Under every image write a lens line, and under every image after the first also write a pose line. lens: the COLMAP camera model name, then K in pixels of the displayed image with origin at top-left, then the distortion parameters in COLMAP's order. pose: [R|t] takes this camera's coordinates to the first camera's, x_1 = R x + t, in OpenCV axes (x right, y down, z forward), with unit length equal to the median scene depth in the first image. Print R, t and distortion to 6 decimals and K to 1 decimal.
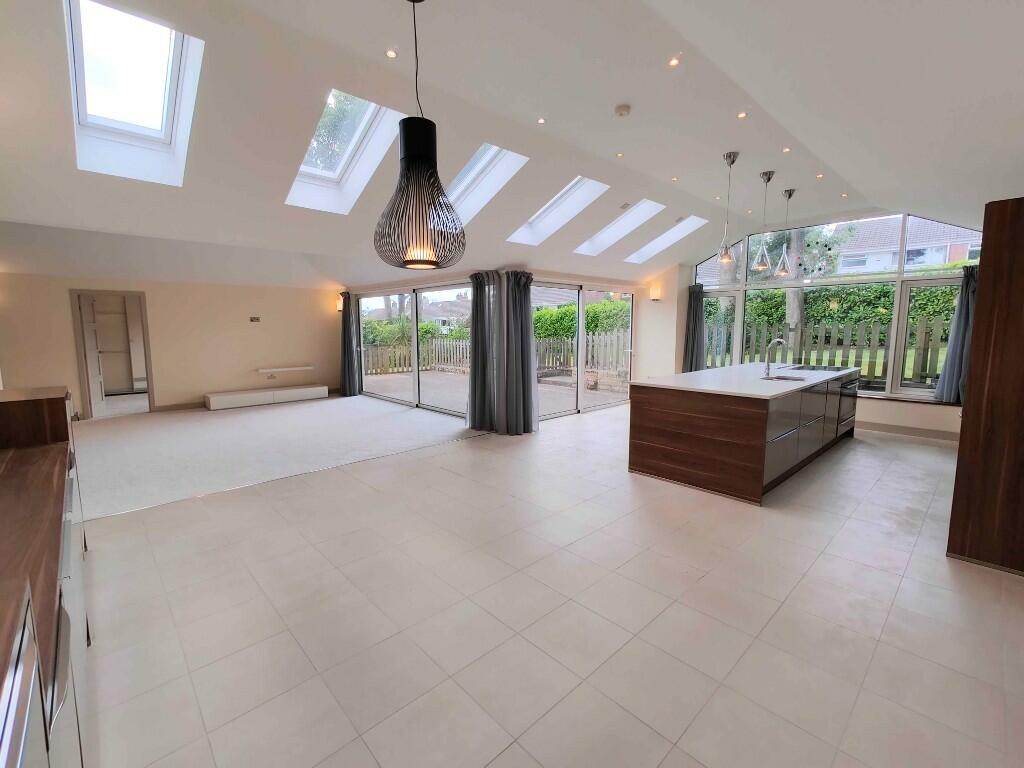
lens RADIAL K [[453.2, 0, 511.6], [0, 453.2, 376.2], [0, 0, 1]] dist [-0.000349, 0.000428]
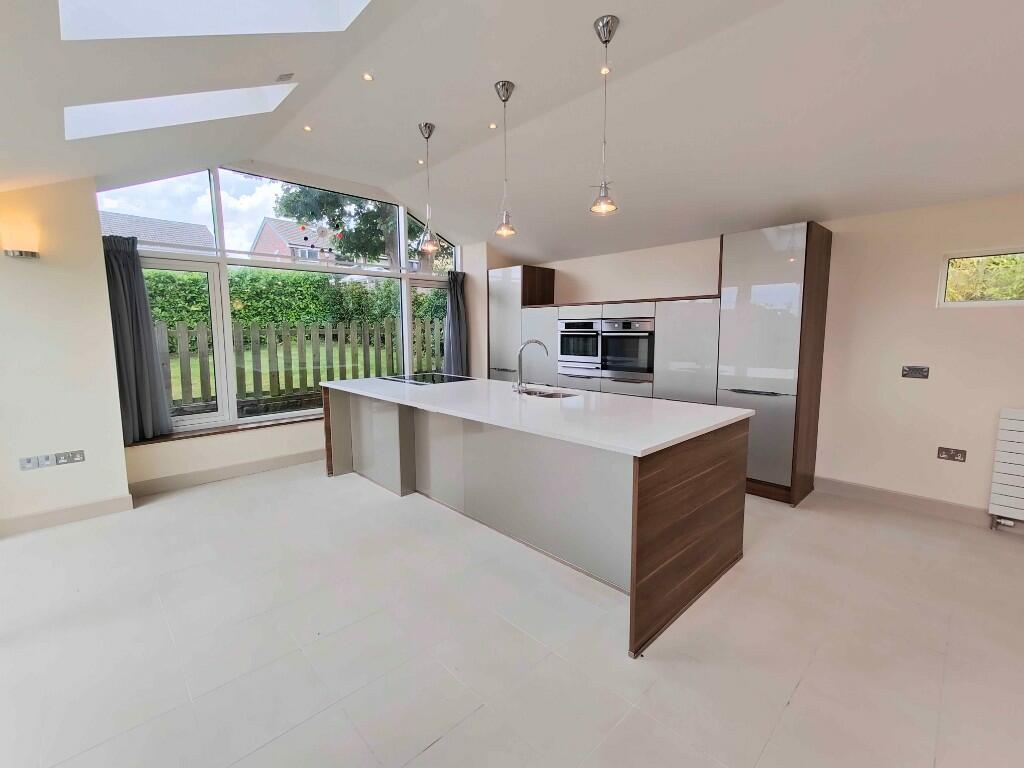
lens RADIAL K [[453.2, 0, 516.2], [0, 453.2, 378.7], [0, 0, 1]] dist [-0.000349, 0.000428]
pose [[-0.025669, -0.106279, 0.994005, -0.065700], [0.116659, 0.987220, 0.108566, -0.053785], [-0.992840, 0.118747, -0.012943, 0.540520]]
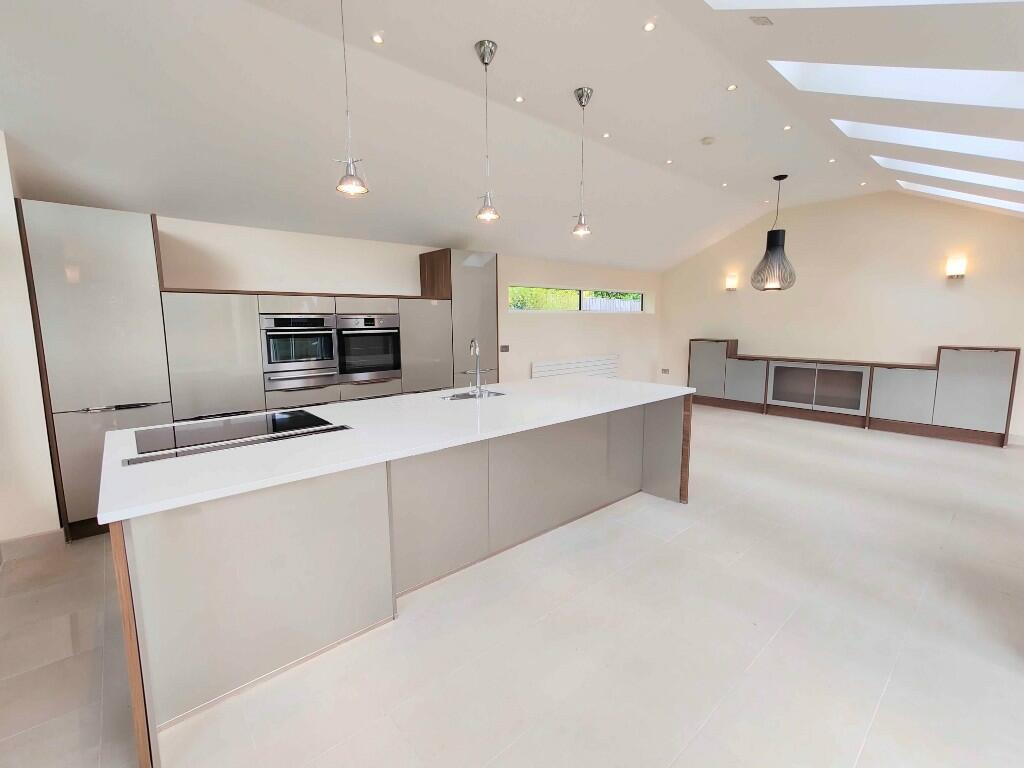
lens RADIAL K [[453.2, 0, 513.3], [0, 453.2, 380.4], [0, 0, 1]] dist [-0.000349, 0.000428]
pose [[-0.999603, 0.006403, 0.027447, 0.269421], [0.012737, 0.971356, 0.237286, -0.092765], [-0.025142, 0.237541, -0.971052, 0.861050]]
